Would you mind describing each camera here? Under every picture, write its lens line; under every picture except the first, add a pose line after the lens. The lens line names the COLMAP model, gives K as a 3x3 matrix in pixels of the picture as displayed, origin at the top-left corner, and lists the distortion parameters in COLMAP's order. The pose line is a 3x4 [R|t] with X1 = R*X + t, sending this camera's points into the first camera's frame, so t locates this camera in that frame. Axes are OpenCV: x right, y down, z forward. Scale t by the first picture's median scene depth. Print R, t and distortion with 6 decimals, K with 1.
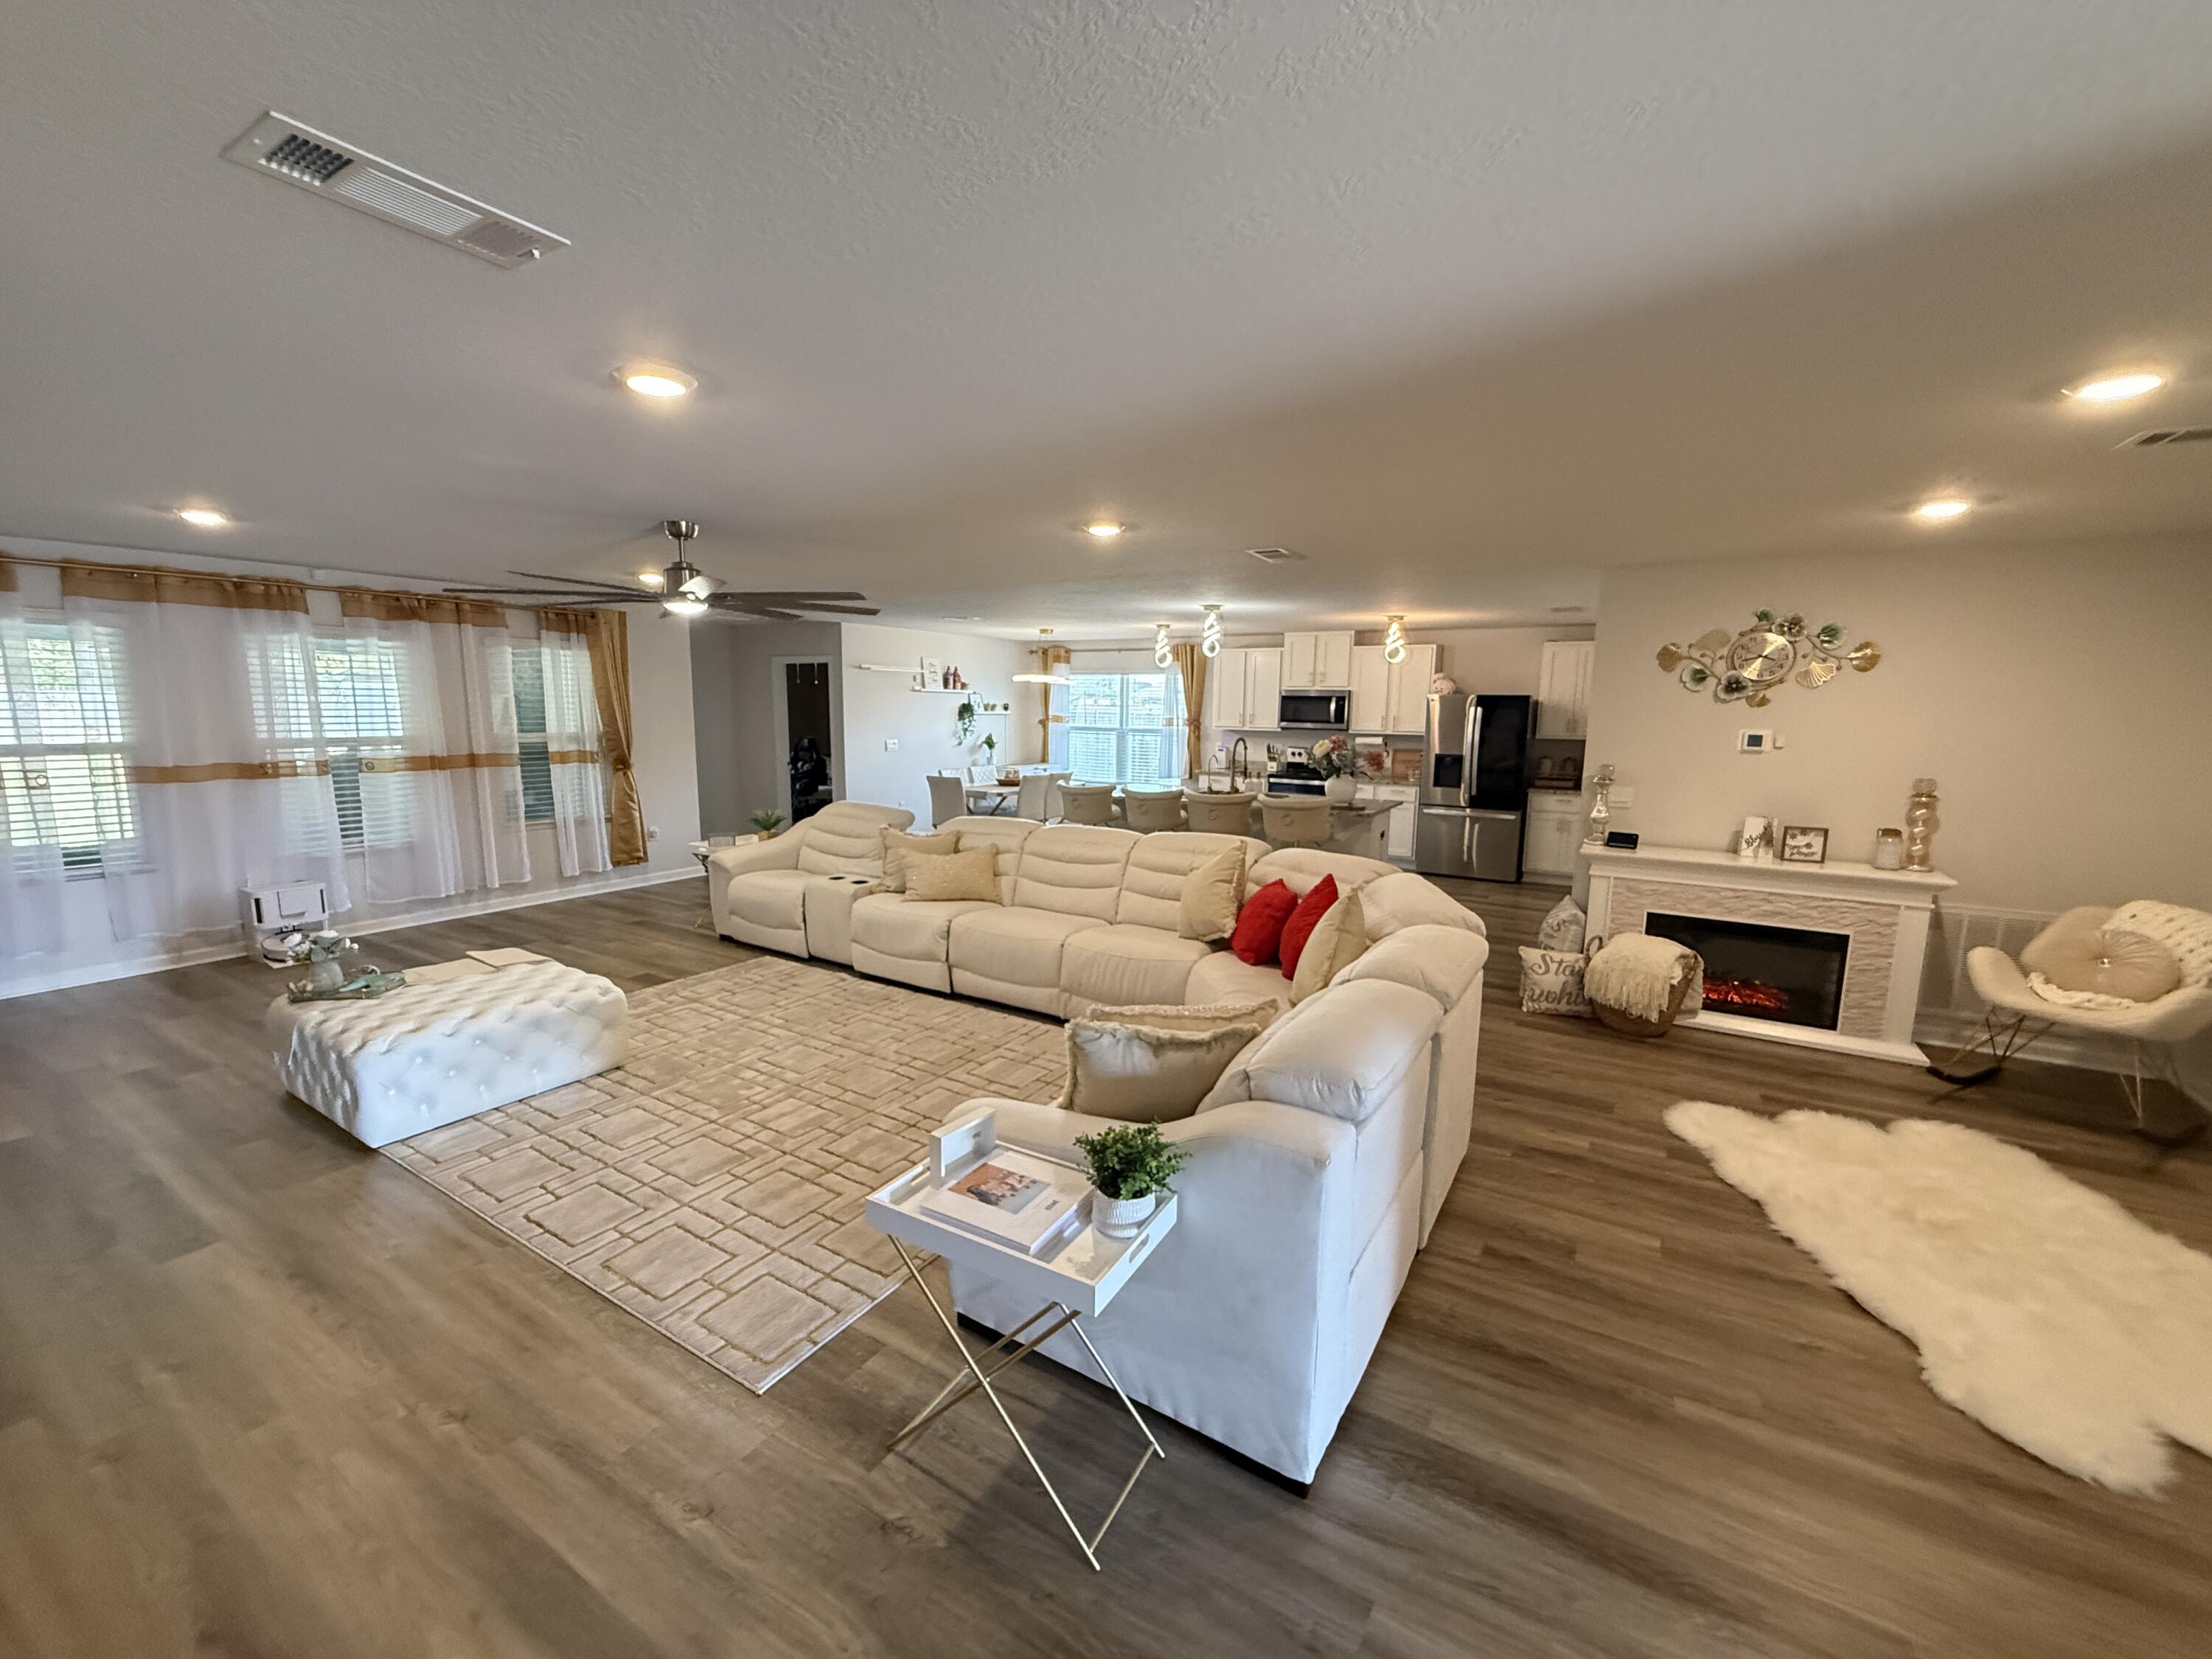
lens RADIAL K [[878.6, 0, 1098.8], [0, 878.6, 827.1], [0, 0, 1]] dist [0.000196, 0.000146]
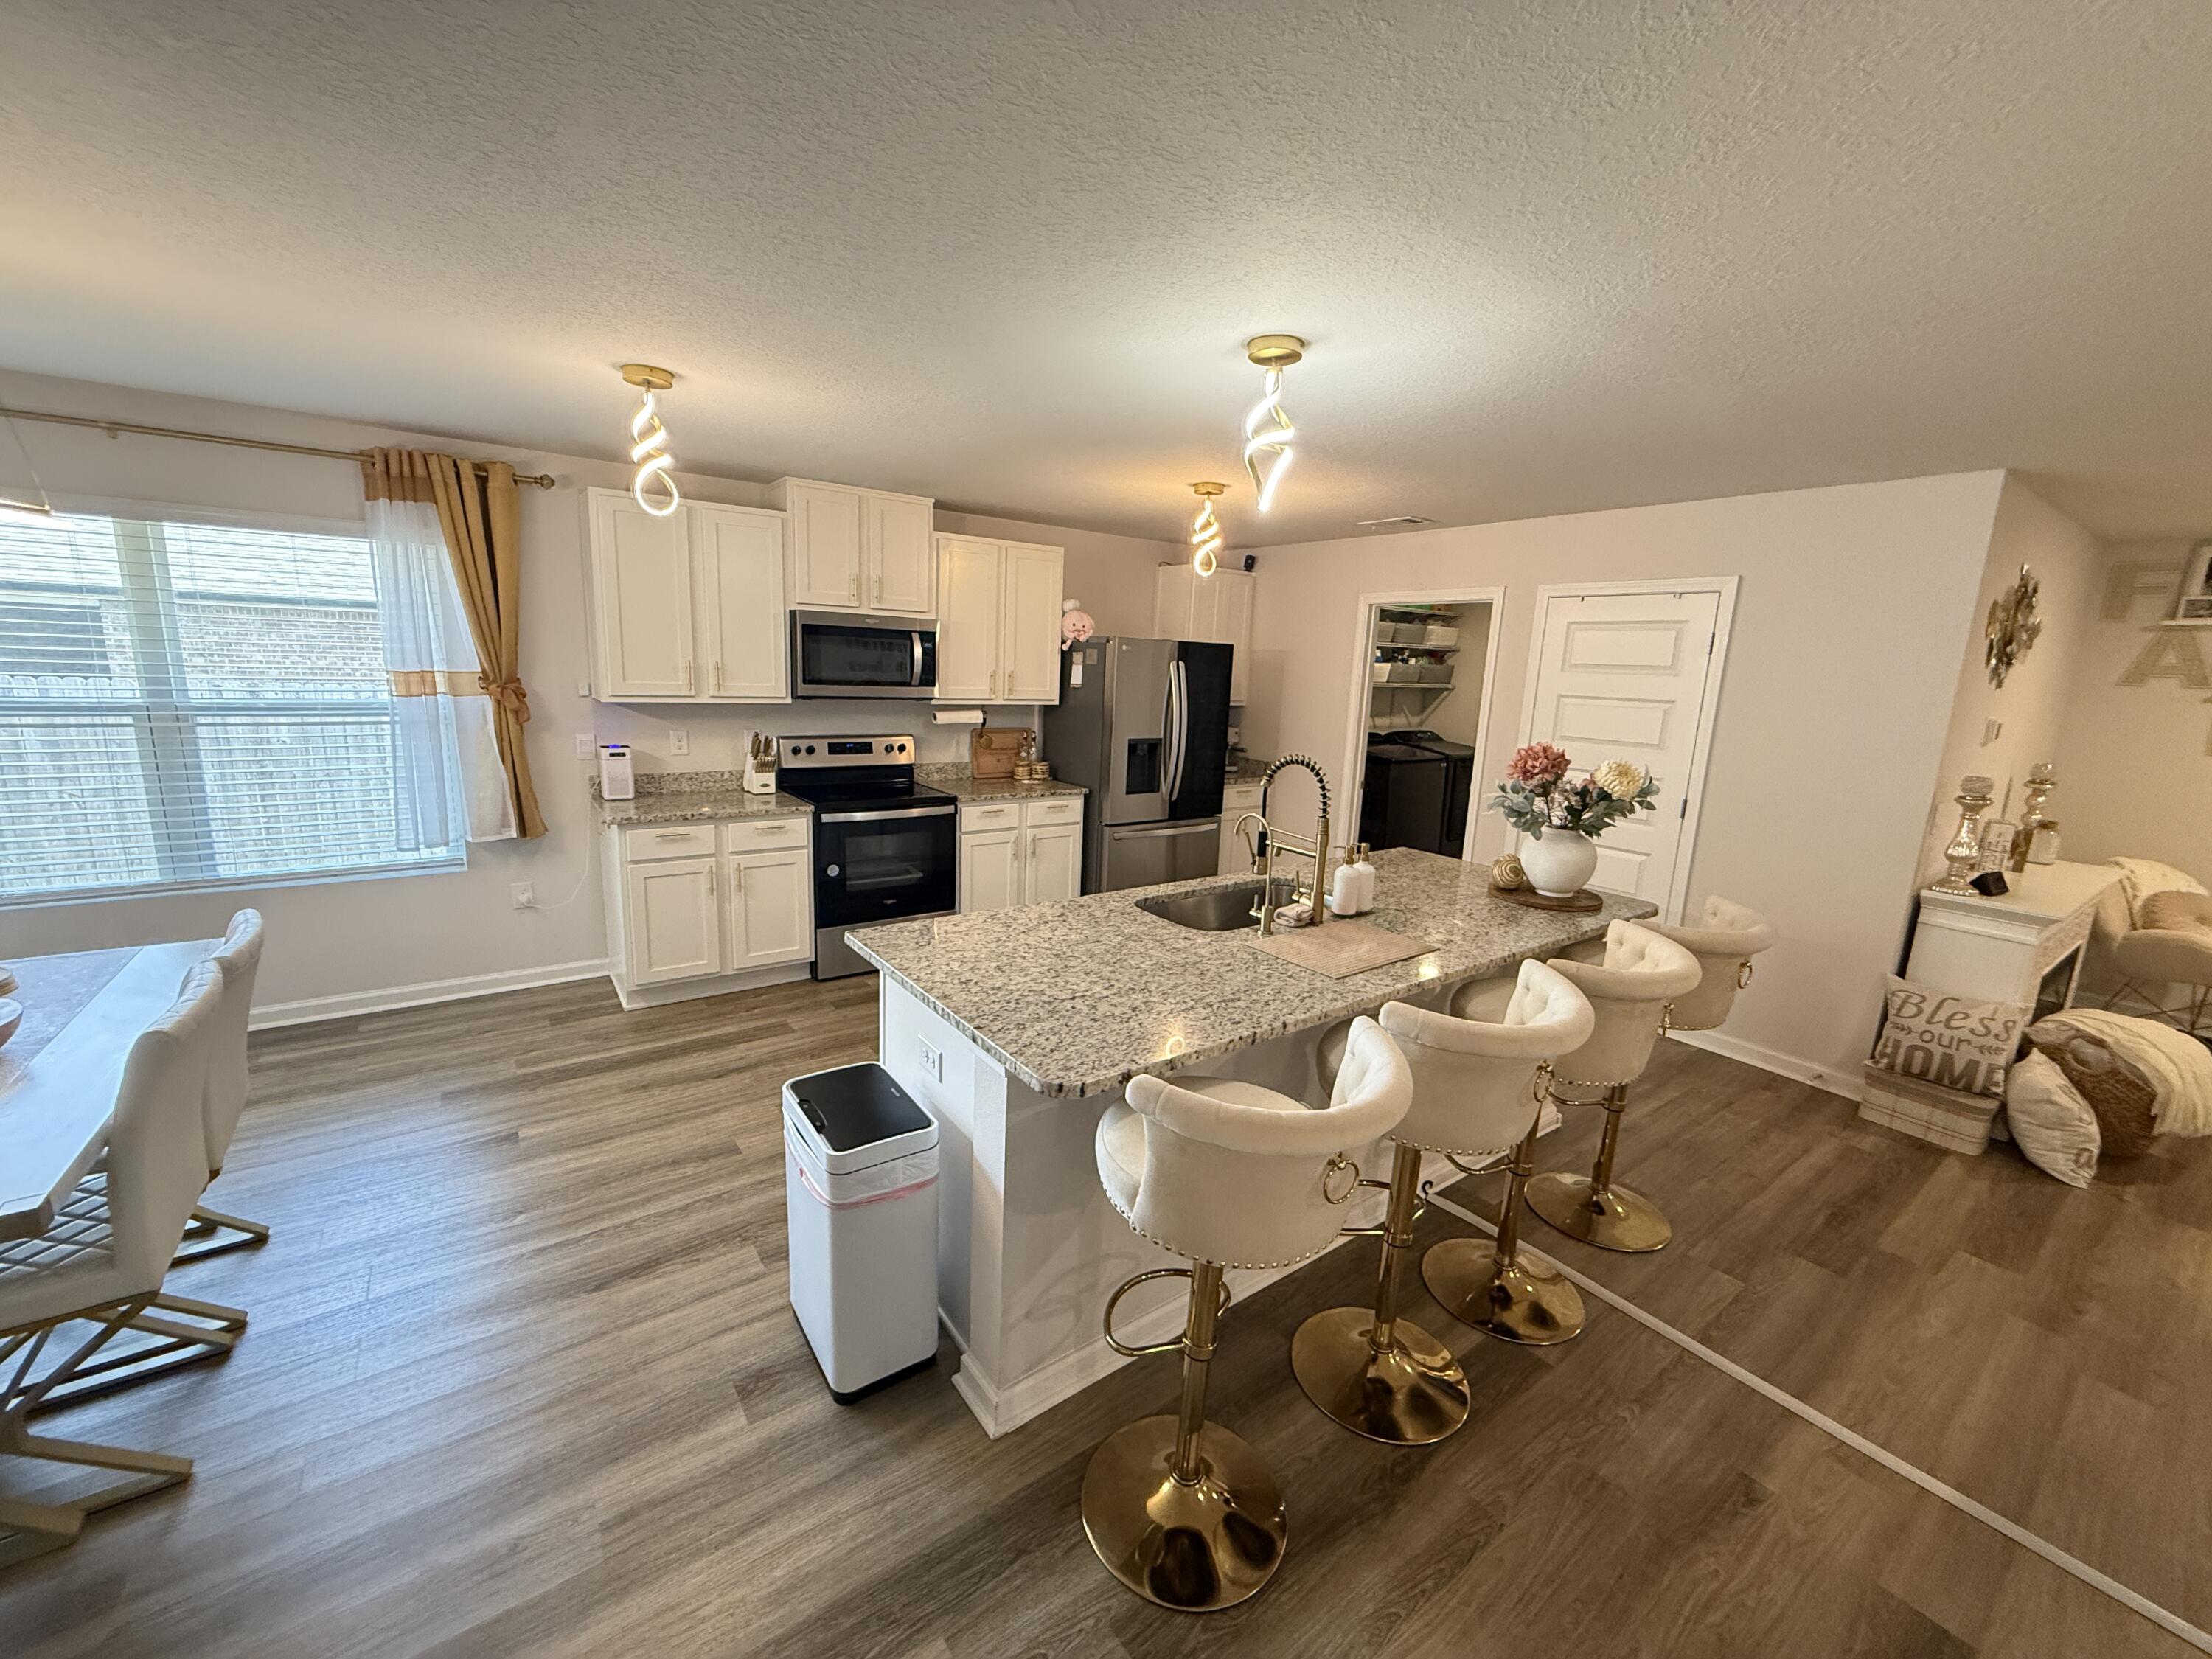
lens RADIAL K [[878.6, 0, 1100.1], [0, 878.6, 828.5], [0, 0, 1]] dist [0.000196, 0.000146]
pose [[0.381093, -0.171711, 0.908451, -0.182612], [0.094375, 0.984694, 0.146532, -0.117385], [-0.919707, 0.029893, 0.391466, 0.820637]]
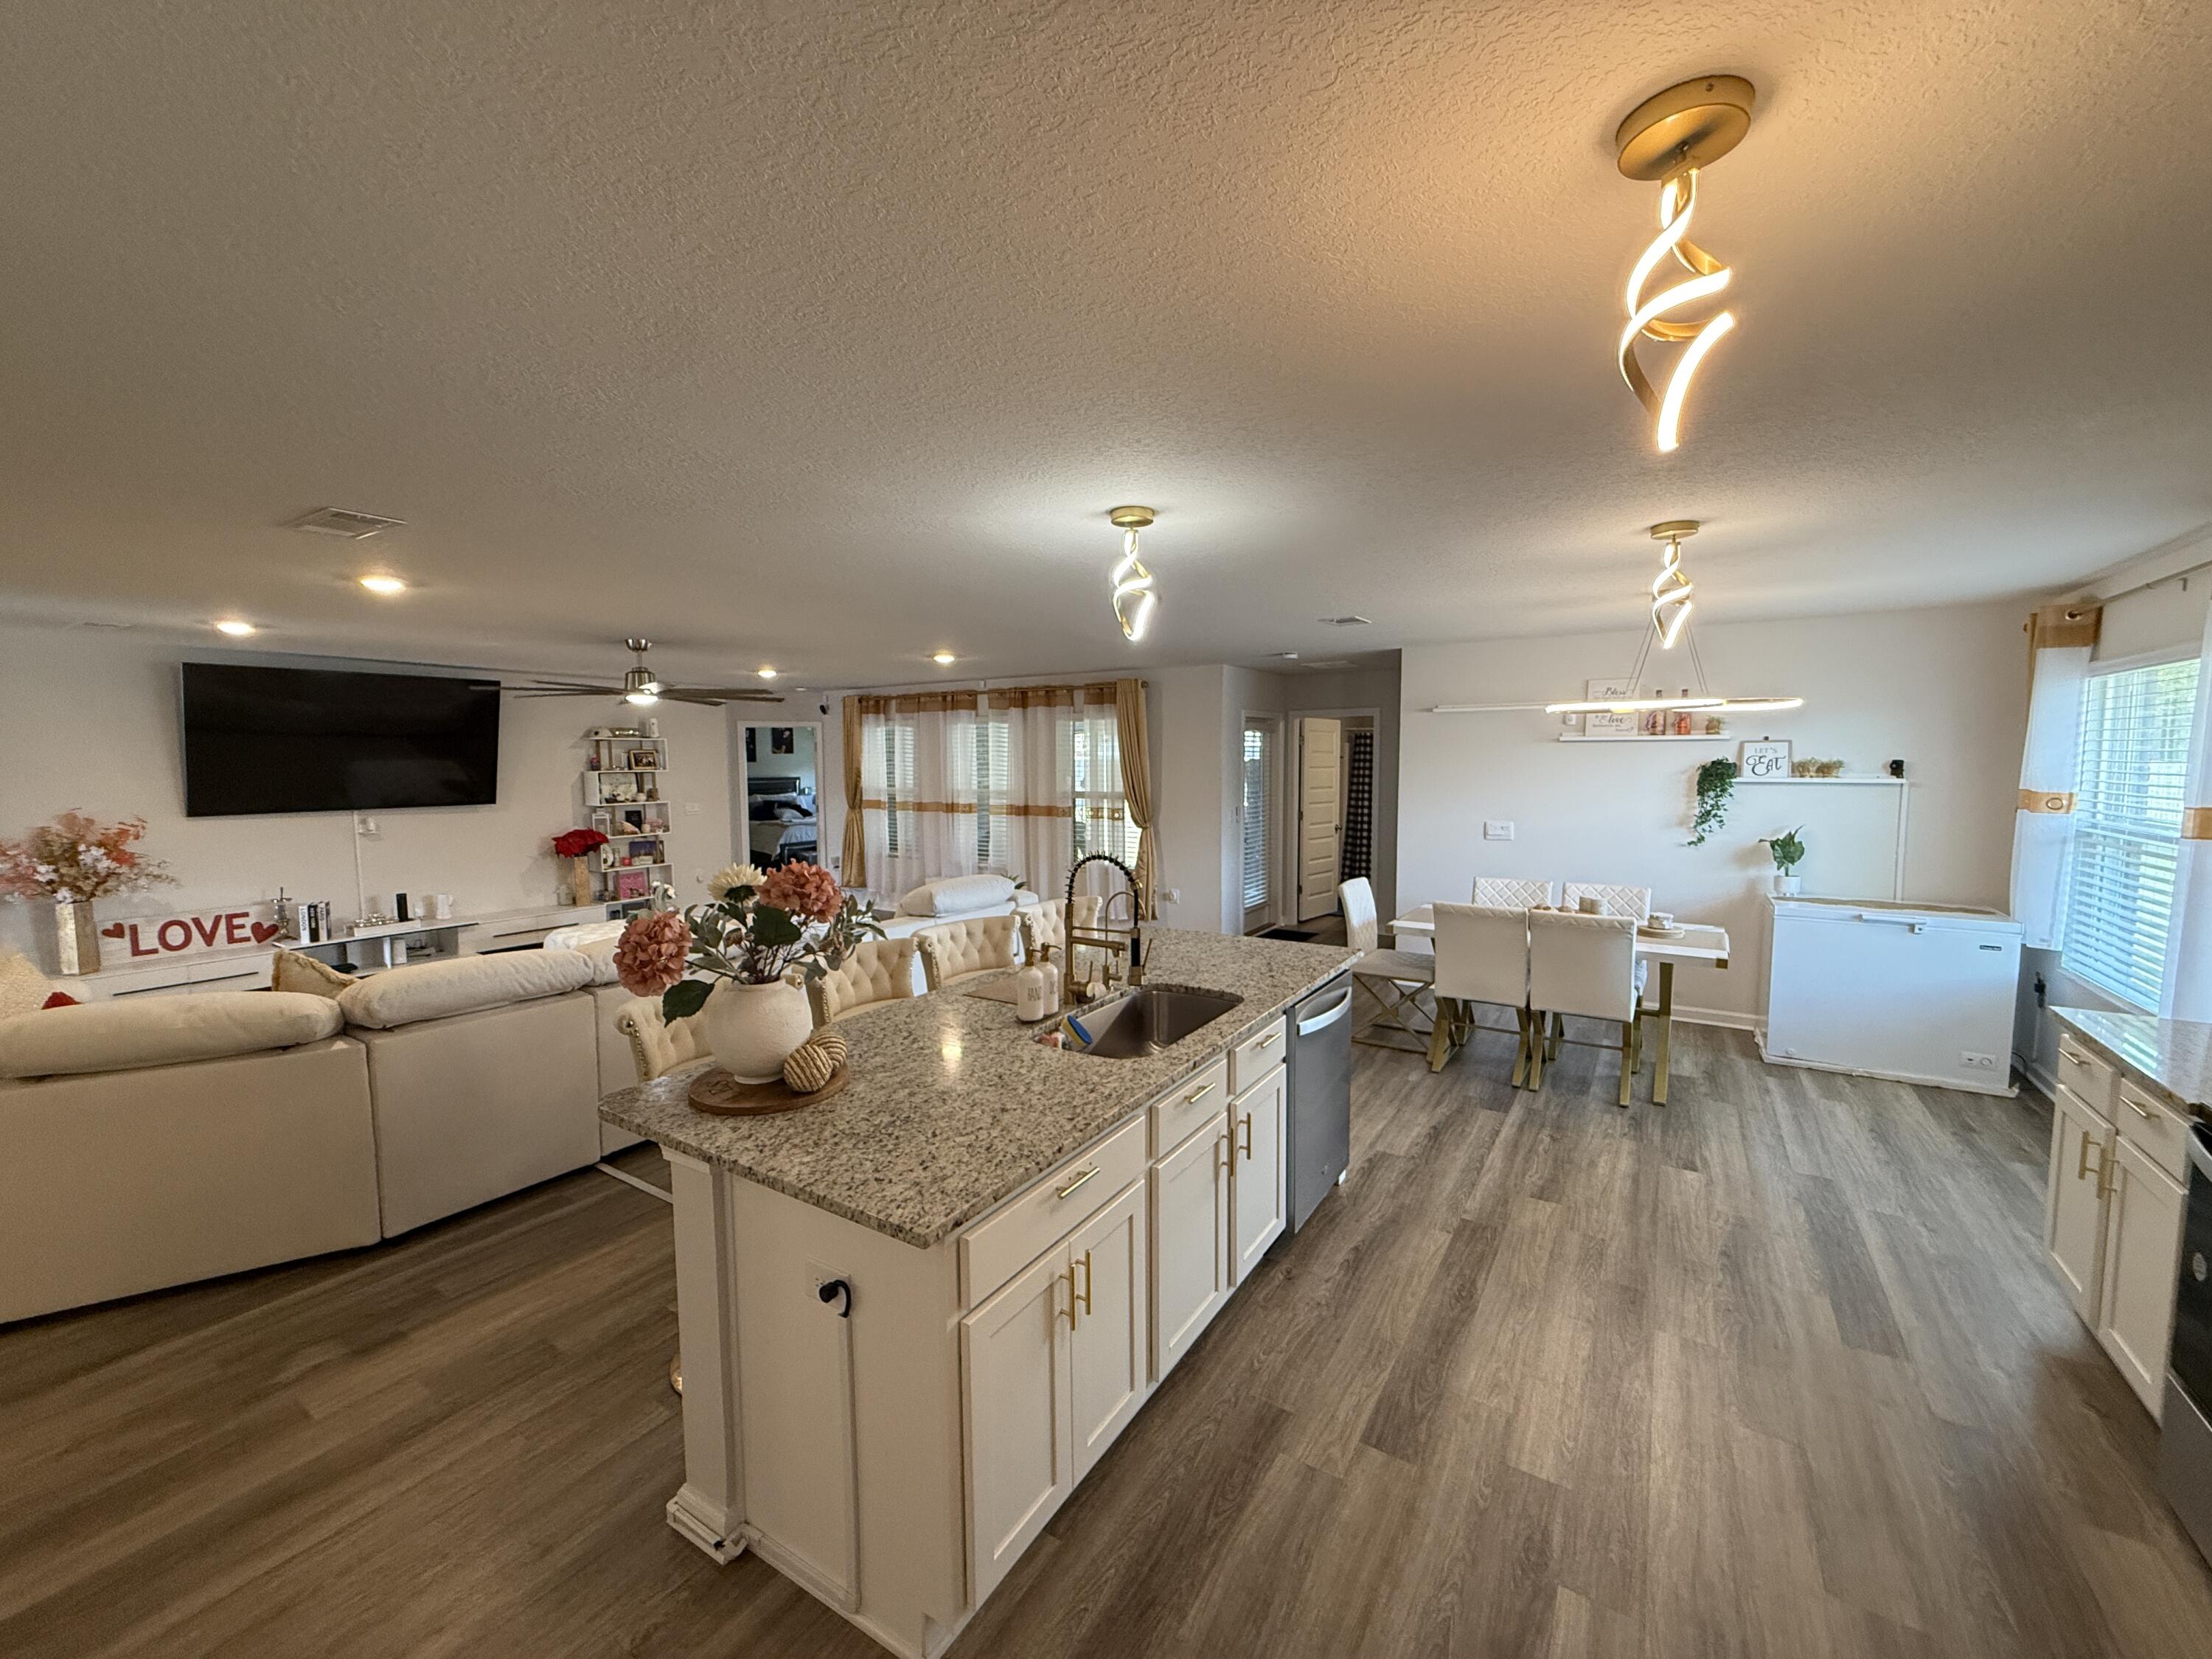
lens RADIAL K [[878.6, 0, 1101.9], [0, 878.6, 829.8], [0, 0, 1]] dist [0.000196, 0.000146]
pose [[-0.020284, 0.068861, -0.997420, 0.460699], [-0.134169, 0.988414, 0.070968, -0.120445], [0.990751, 0.135262, -0.010810, 0.881312]]
